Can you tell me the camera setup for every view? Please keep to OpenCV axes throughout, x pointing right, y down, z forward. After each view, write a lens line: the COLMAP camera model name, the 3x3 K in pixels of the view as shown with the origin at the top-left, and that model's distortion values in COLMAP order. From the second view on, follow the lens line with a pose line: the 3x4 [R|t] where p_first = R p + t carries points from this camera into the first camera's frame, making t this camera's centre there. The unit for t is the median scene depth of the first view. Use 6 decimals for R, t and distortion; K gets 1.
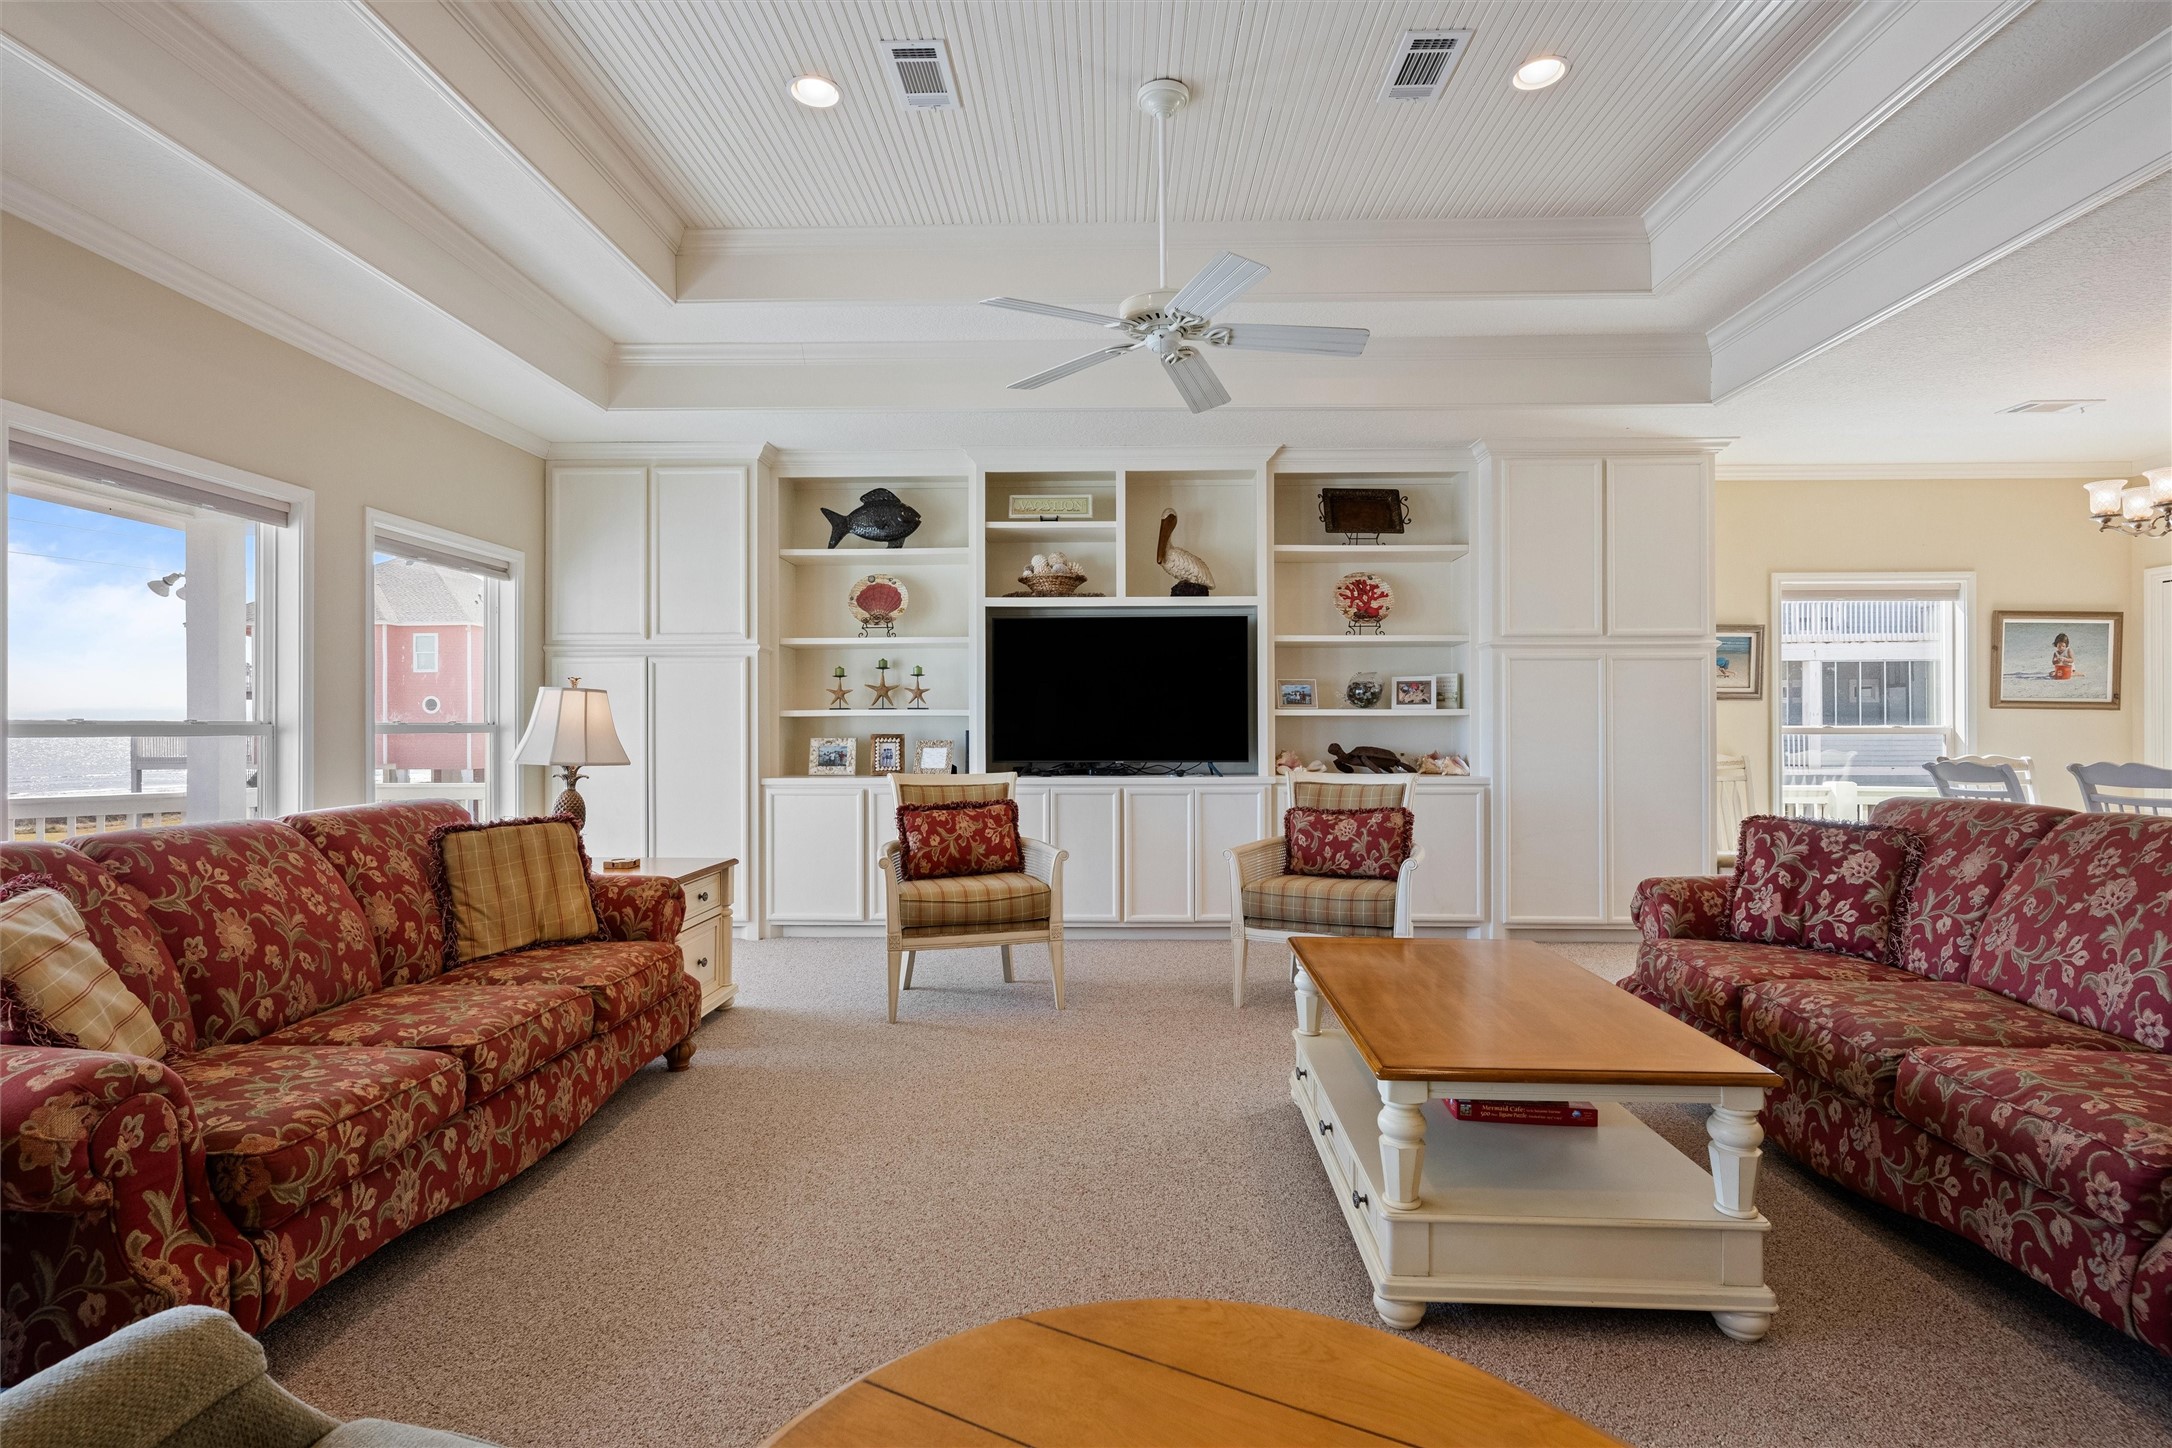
lens RADIAL K [[1040.1, 0, 1080.2], [0, 1040.1, 720.8], [0, 0, 1]] dist [-0.003368, 0.004645]
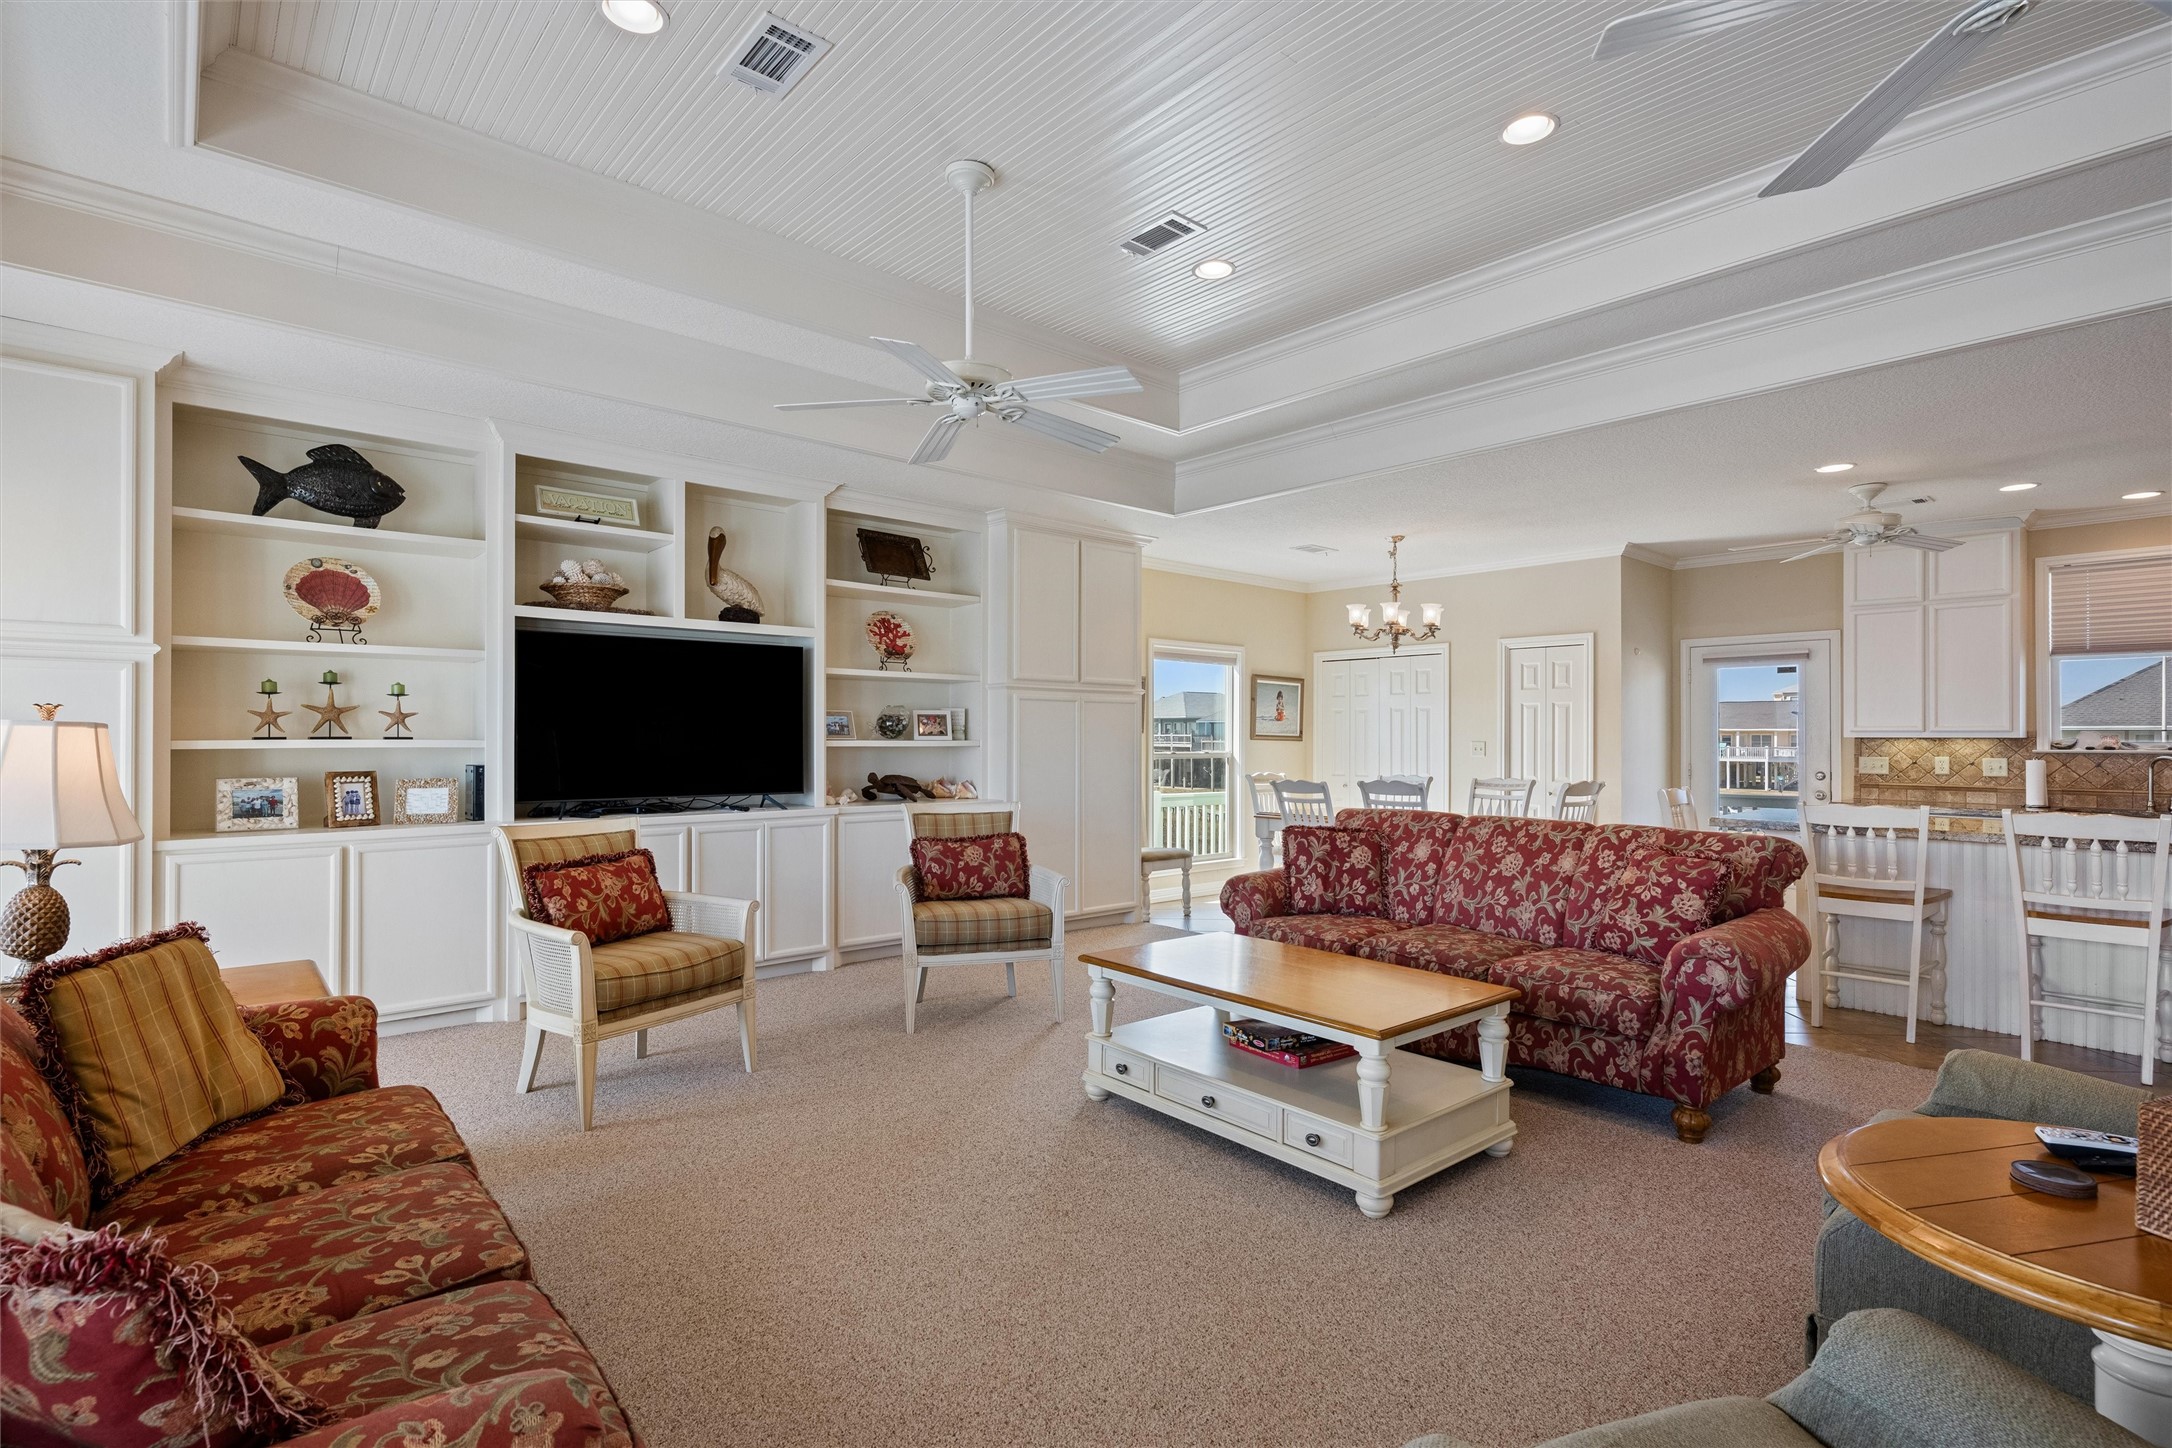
lens RADIAL K [[1035.3, 0, 1080.8], [0, 1035.3, 727.7], [0, 0, 1]] dist [-0.002010, 0.001791]
pose [[0.730237, 0.009671, 0.683125, -0.413132], [-0.008841, 0.999950, -0.004705, -0.026917], [-0.683136, -0.002603, 0.730286, 0.116319]]
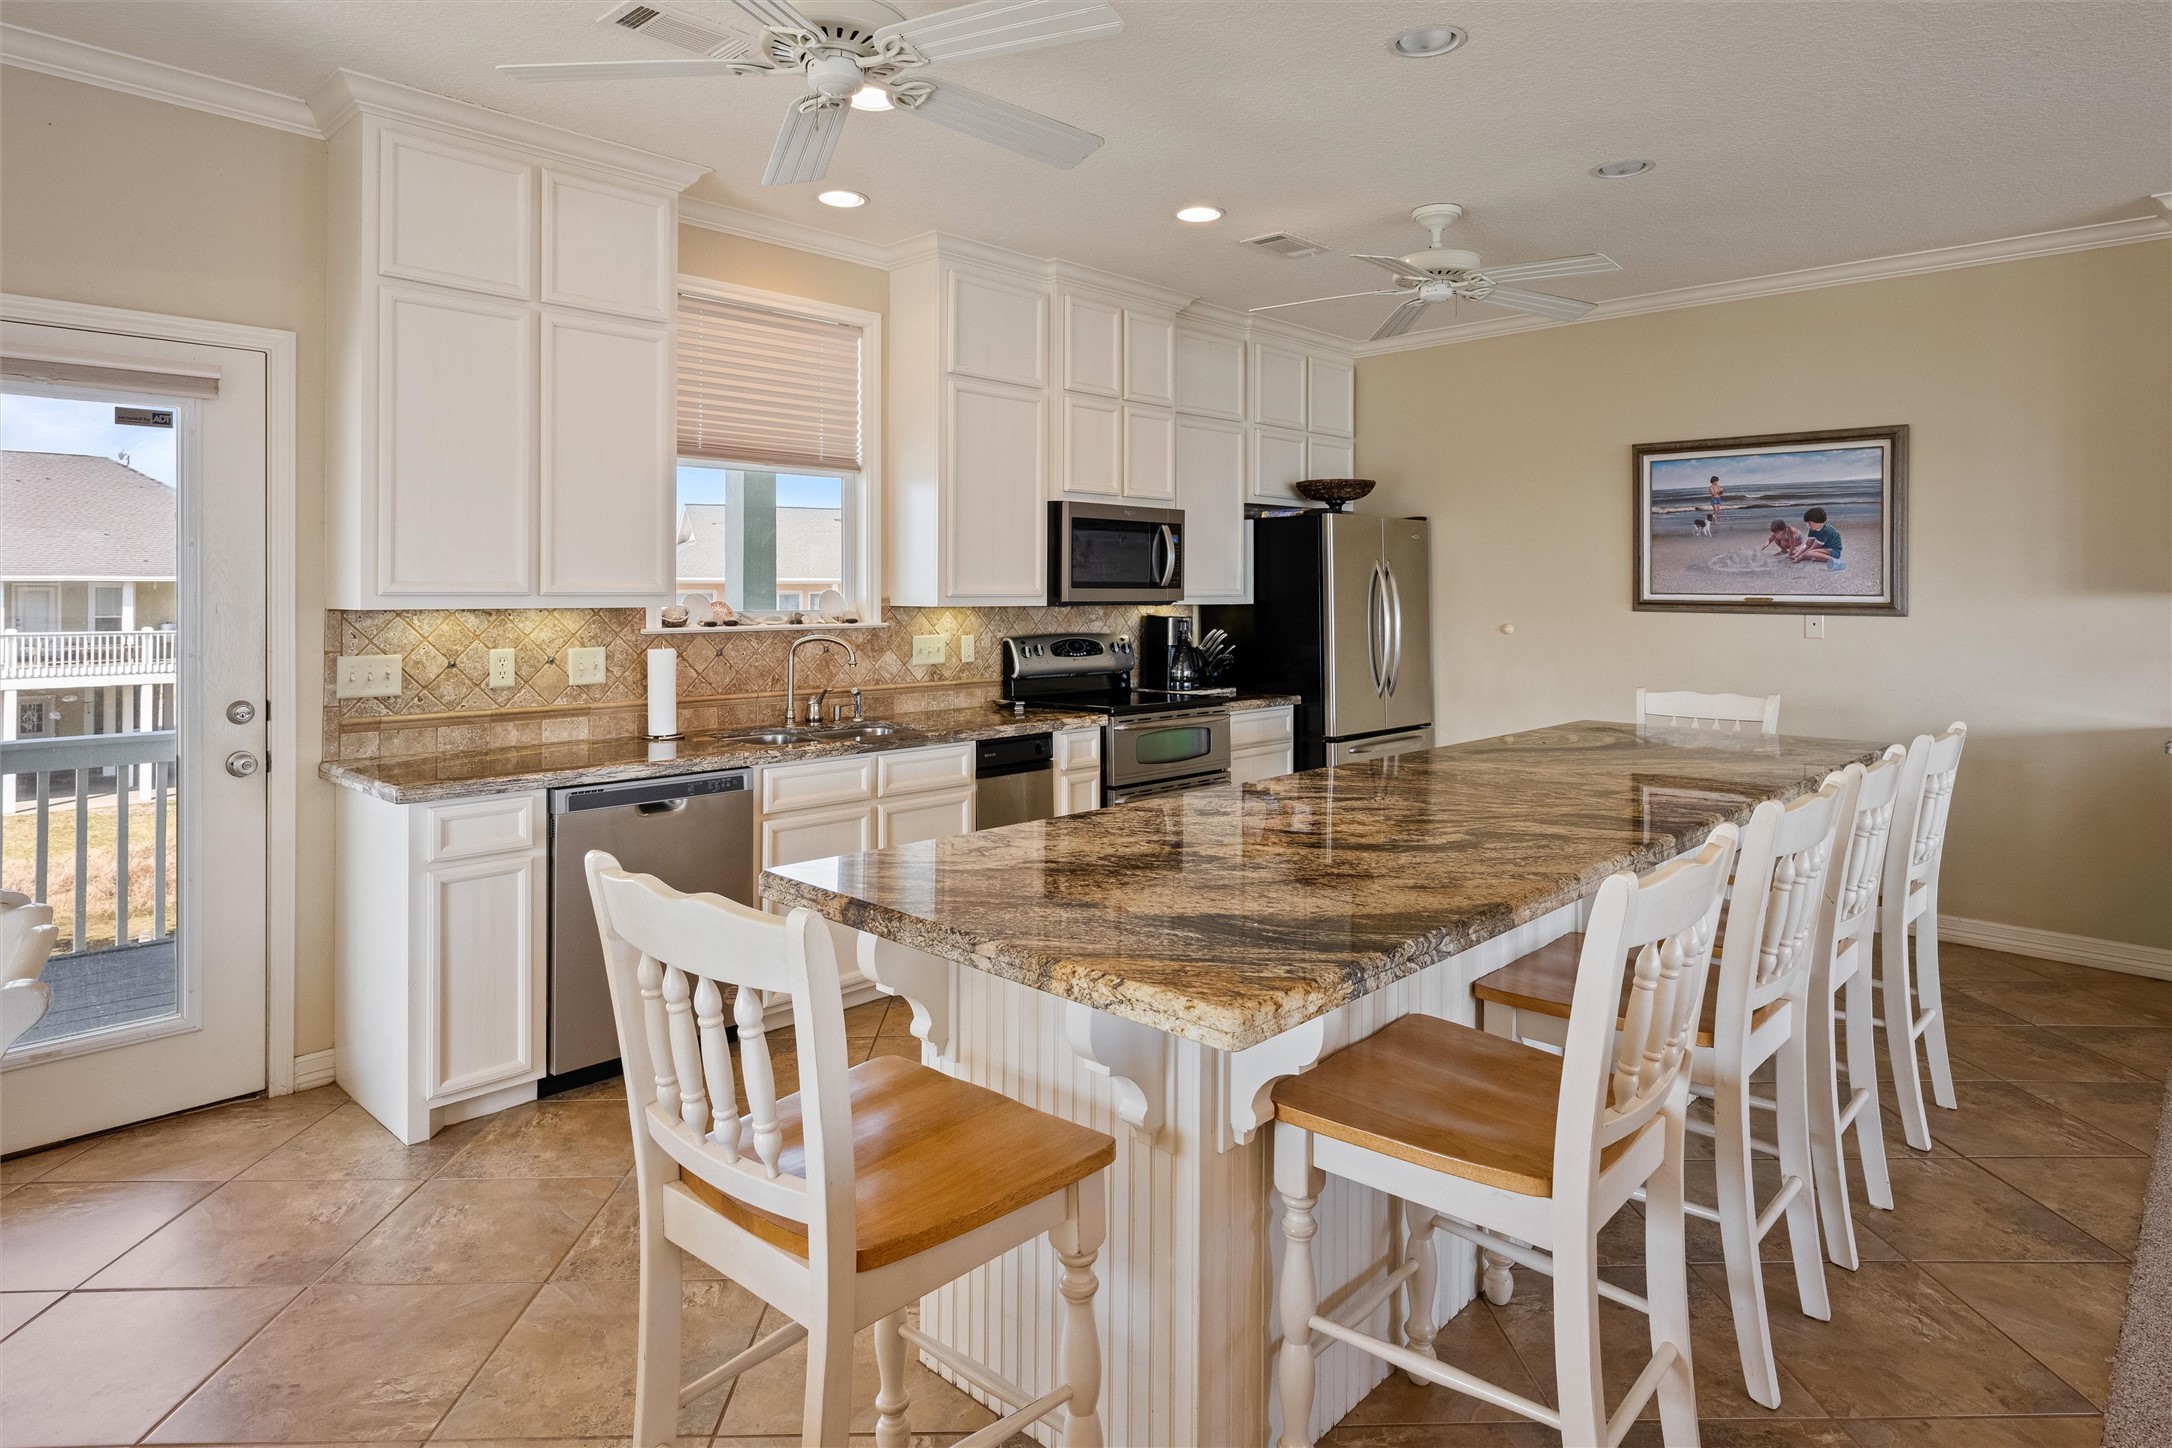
lens RADIAL K [[1231.4, 0, 1084.1], [0, 1231.4, 588.3], [0, 0, 1]] dist [-0.004562, 0.001336]
pose [[-0.742368, 0.003216, 0.669984, 0.684195], [-0.004215, 0.999946, -0.009471, -0.037382], [-0.669979, -0.009855, -0.742315, 0.711118]]
